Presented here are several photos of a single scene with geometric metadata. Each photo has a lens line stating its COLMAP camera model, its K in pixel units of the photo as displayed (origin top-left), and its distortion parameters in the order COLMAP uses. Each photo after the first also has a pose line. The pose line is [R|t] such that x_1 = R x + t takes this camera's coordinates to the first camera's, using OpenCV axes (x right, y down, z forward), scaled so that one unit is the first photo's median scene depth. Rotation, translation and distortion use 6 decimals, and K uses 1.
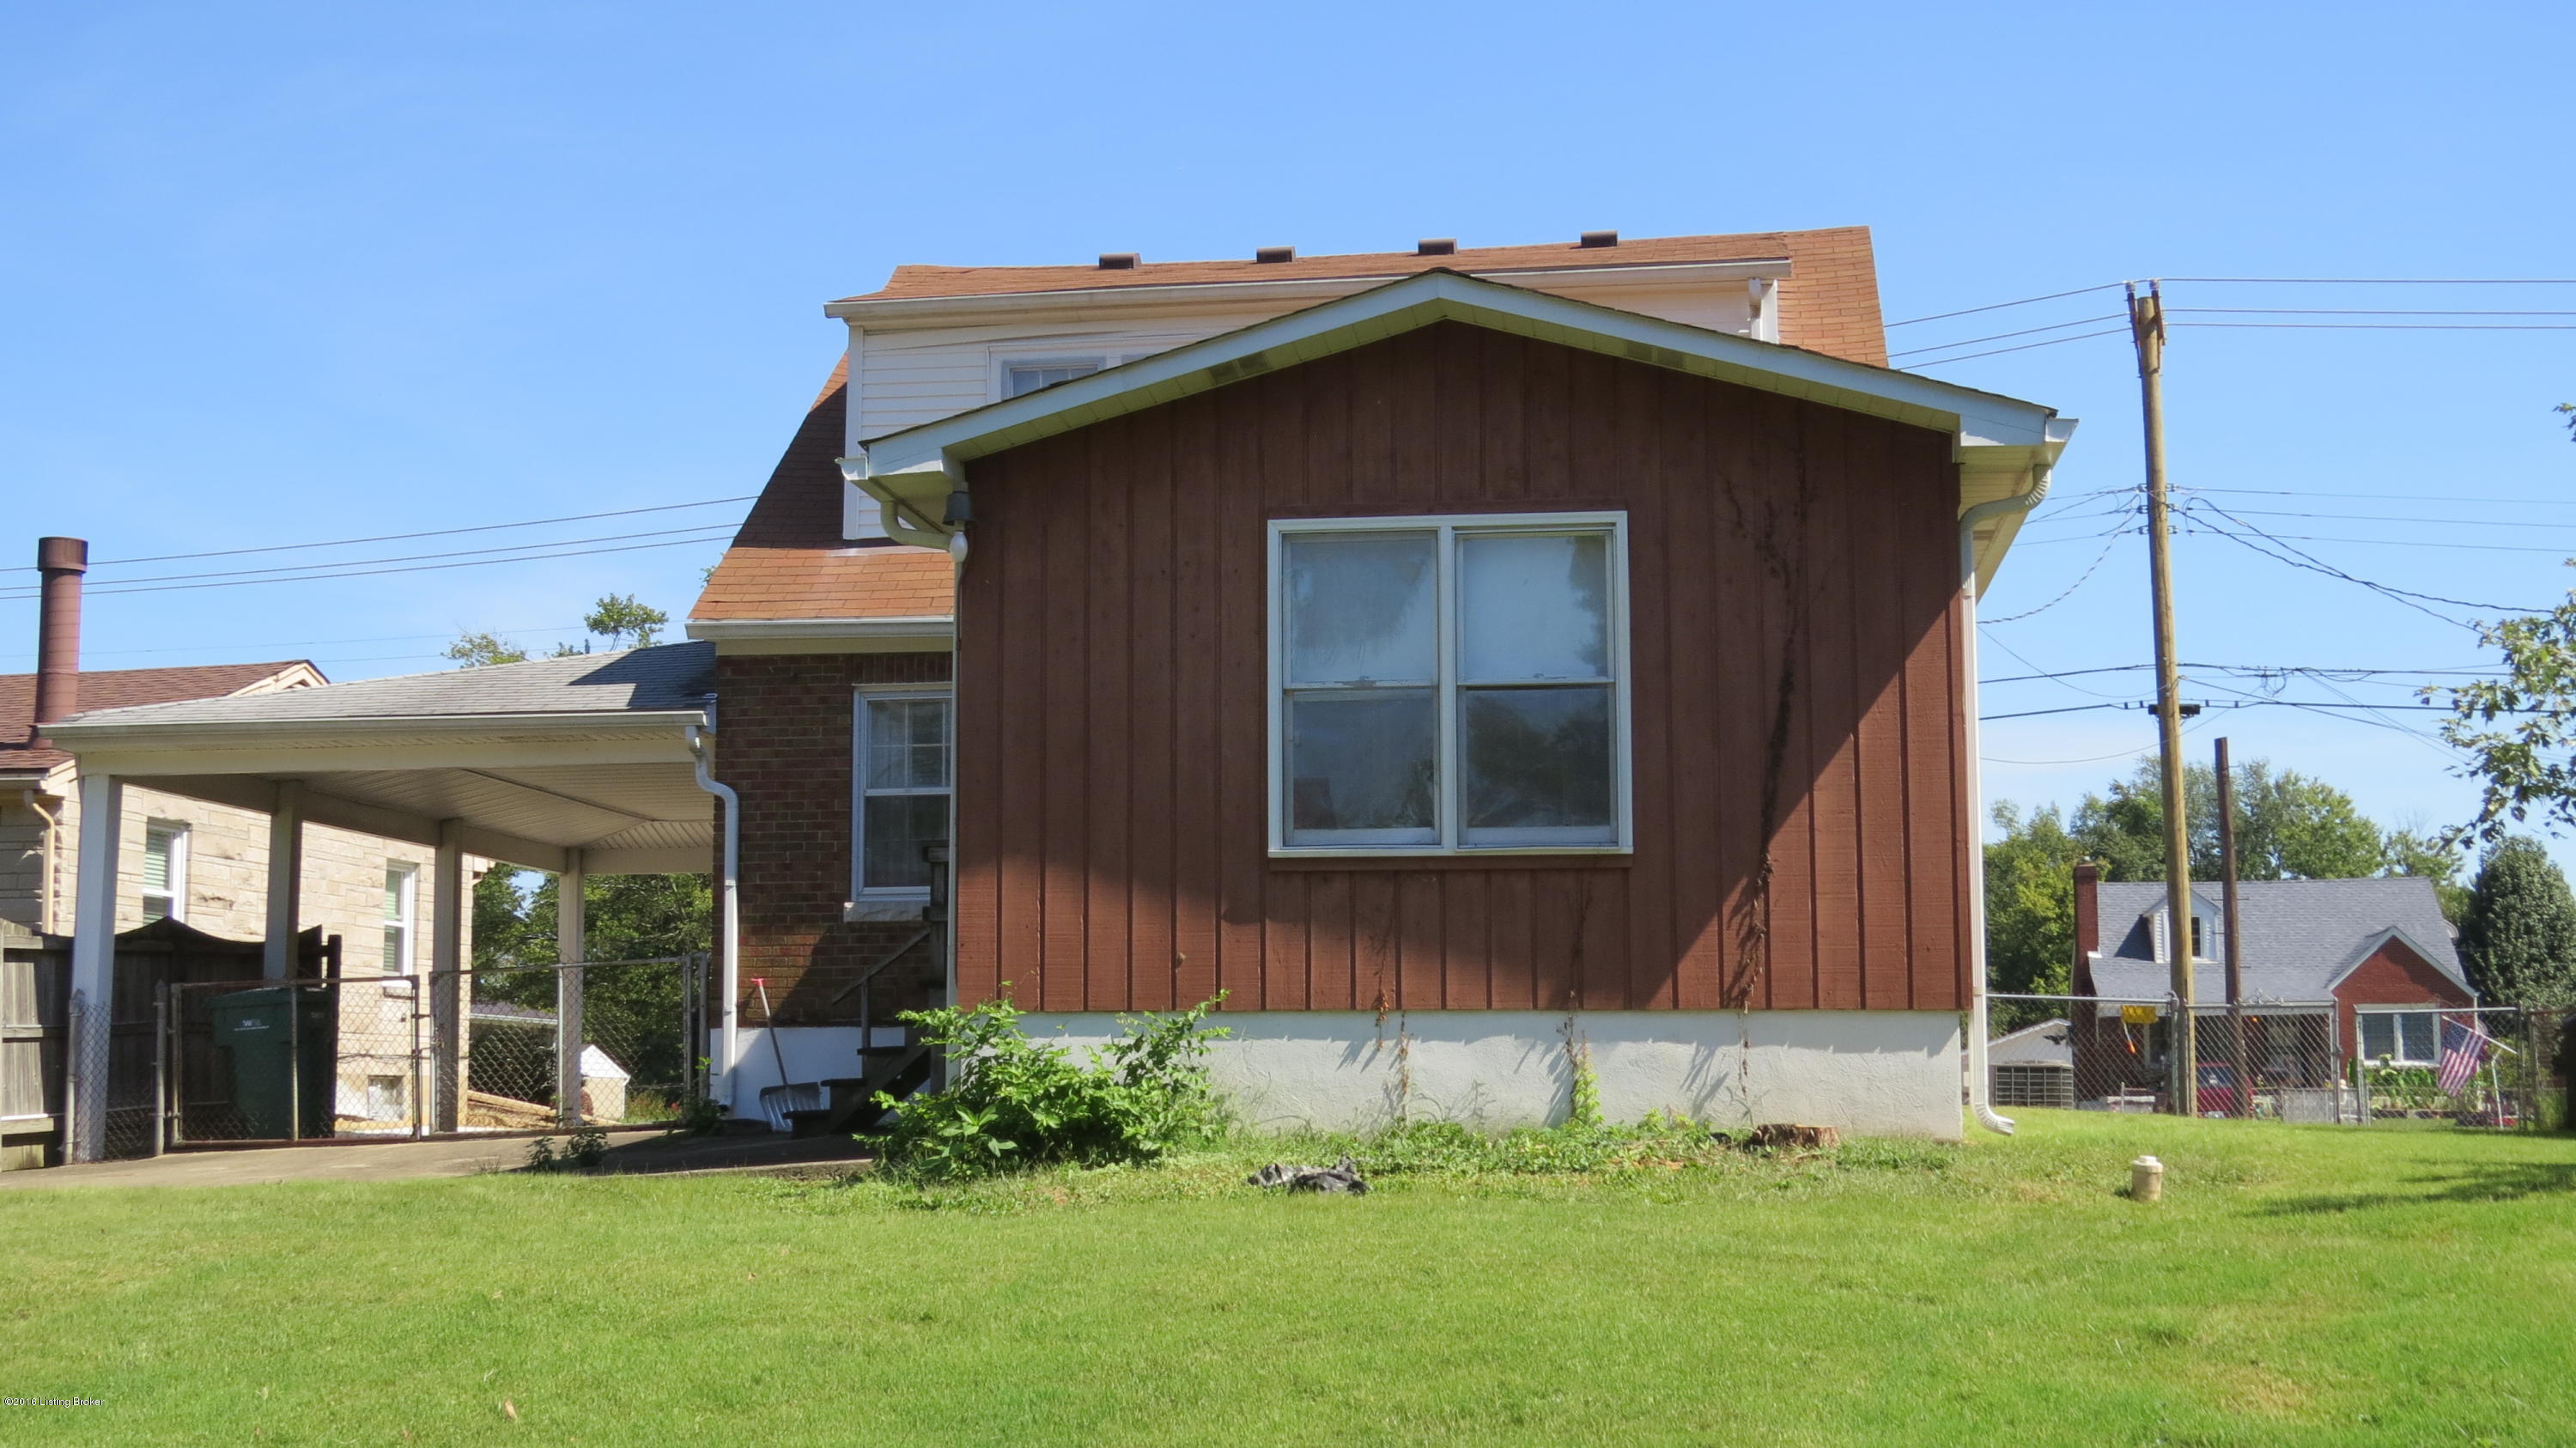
lens RADIAL K [[3082.7, 0, 1287.7], [0, 3082.7, 723.0], [0, 0, 1]] dist [-0.033323, 0.000000]
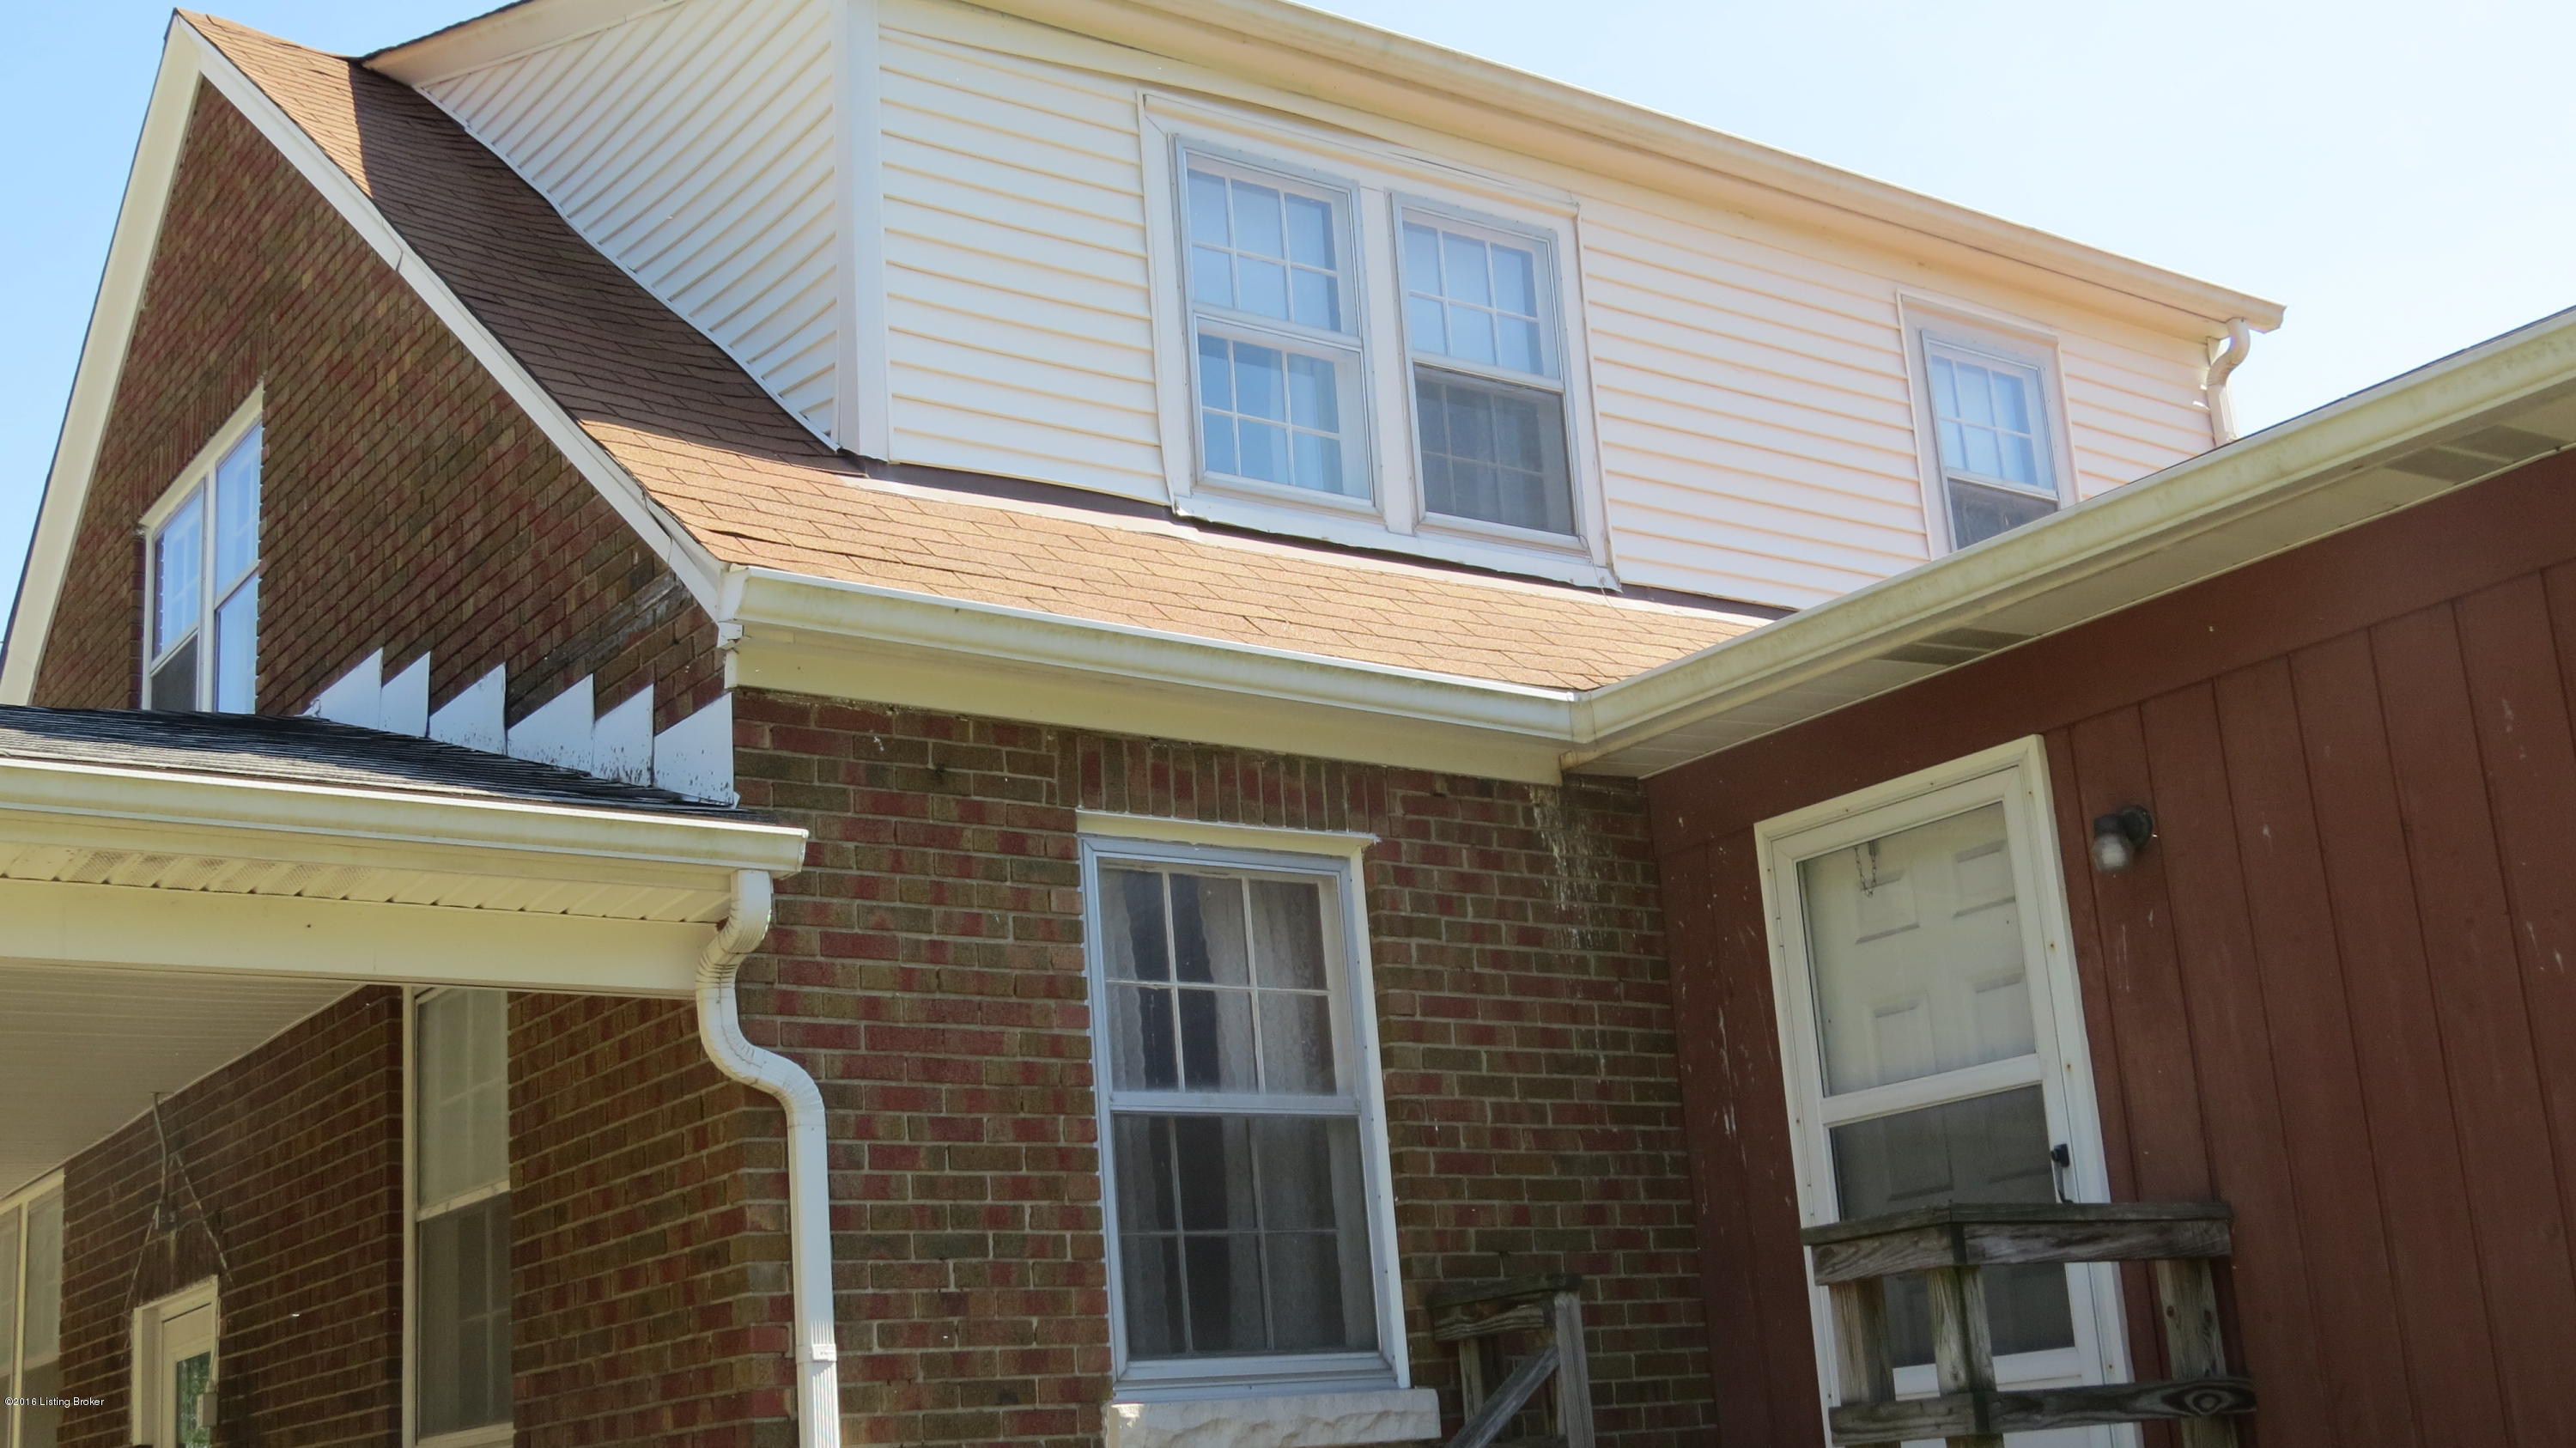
lens RADIAL K [[3082.7, 0, 1289.2], [0, 3082.7, 728.0], [0, 0, 1]] dist [-0.033323, 0.000000]
pose [[0.709403, 0.134074, 0.691933, -0.382896], [-0.007391, 0.983101, -0.182915, 0.045890], [-0.704764, 0.124646, 0.698406, 0.720879]]
